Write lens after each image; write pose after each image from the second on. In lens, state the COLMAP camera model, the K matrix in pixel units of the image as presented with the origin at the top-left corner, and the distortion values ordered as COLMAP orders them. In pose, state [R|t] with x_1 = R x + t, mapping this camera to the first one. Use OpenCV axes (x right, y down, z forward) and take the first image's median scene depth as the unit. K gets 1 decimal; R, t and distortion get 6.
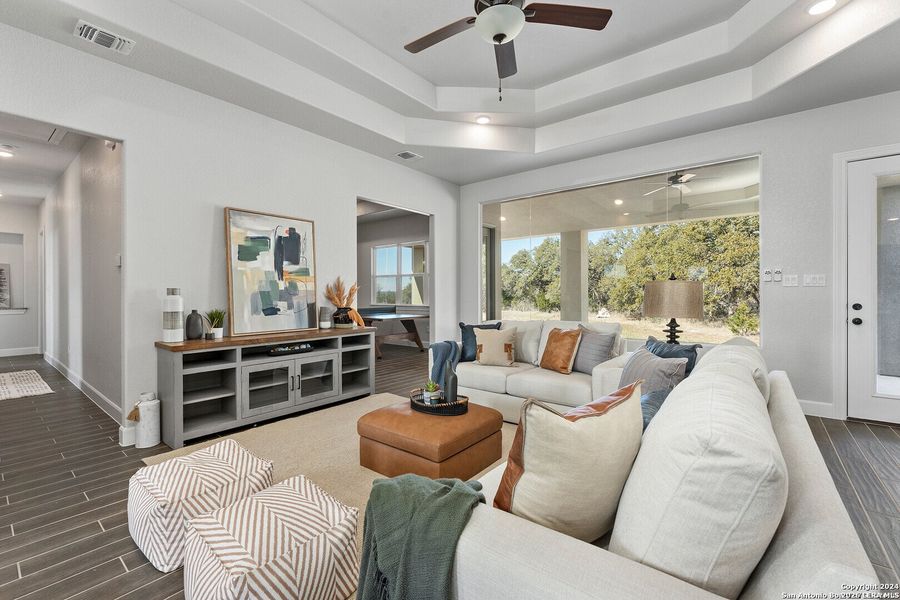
lens RADIAL K [[388.6, 0, 459.1], [0, 388.6, 297.3], [0, 0, 1]] dist [0.007465, 0.000108]
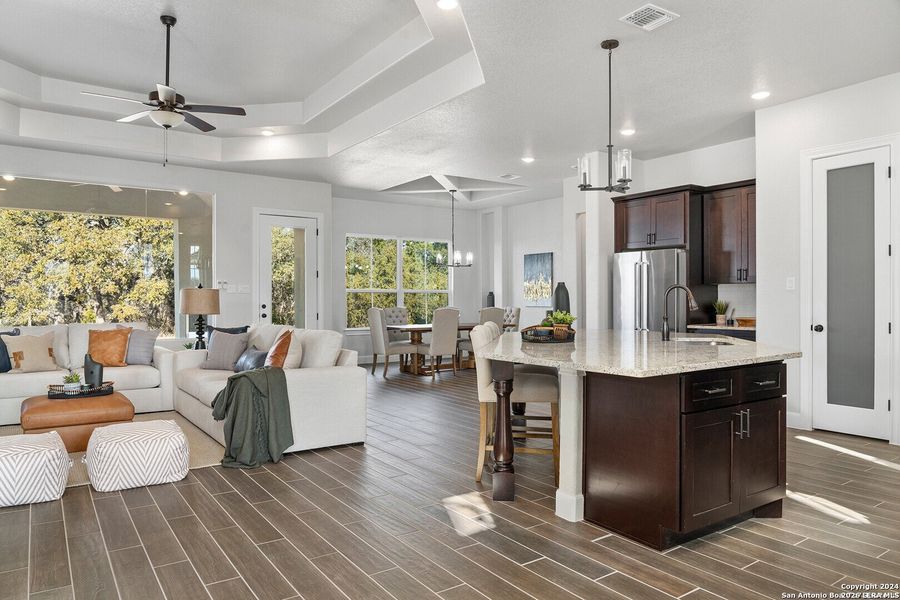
lens RADIAL K [[610.3, 0, 446.7], [0, 610.3, 299.5], [0, 0, 1]] dist [-0.017784, 0.011115]
pose [[0.301329, 0.000319, 0.953520, -1.053204], [0.004319, 0.999989, -0.001700, 0.003836], [-0.953510, 0.004630, 0.301325, -0.422872]]
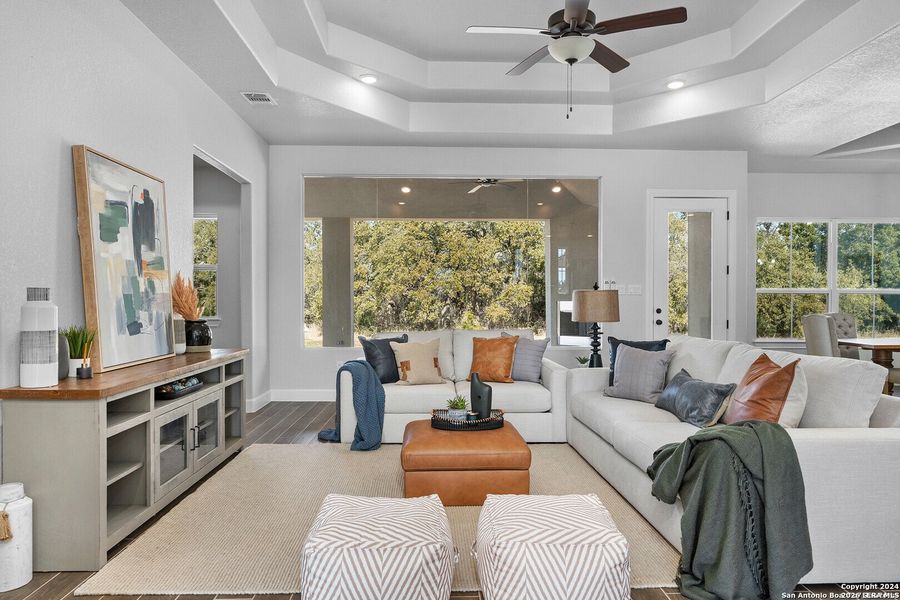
lens RADIAL K [[572.2, 0, 452.4], [0, 572.2, 304.7], [0, 0, 1]] dist [0.007273, 0.000302]
pose [[0.760691, -0.001957, 0.649111, -0.683591], [0.001562, 0.999998, 0.001185, 0.000330], [-0.649112, 0.000113, 0.760693, 0.010510]]
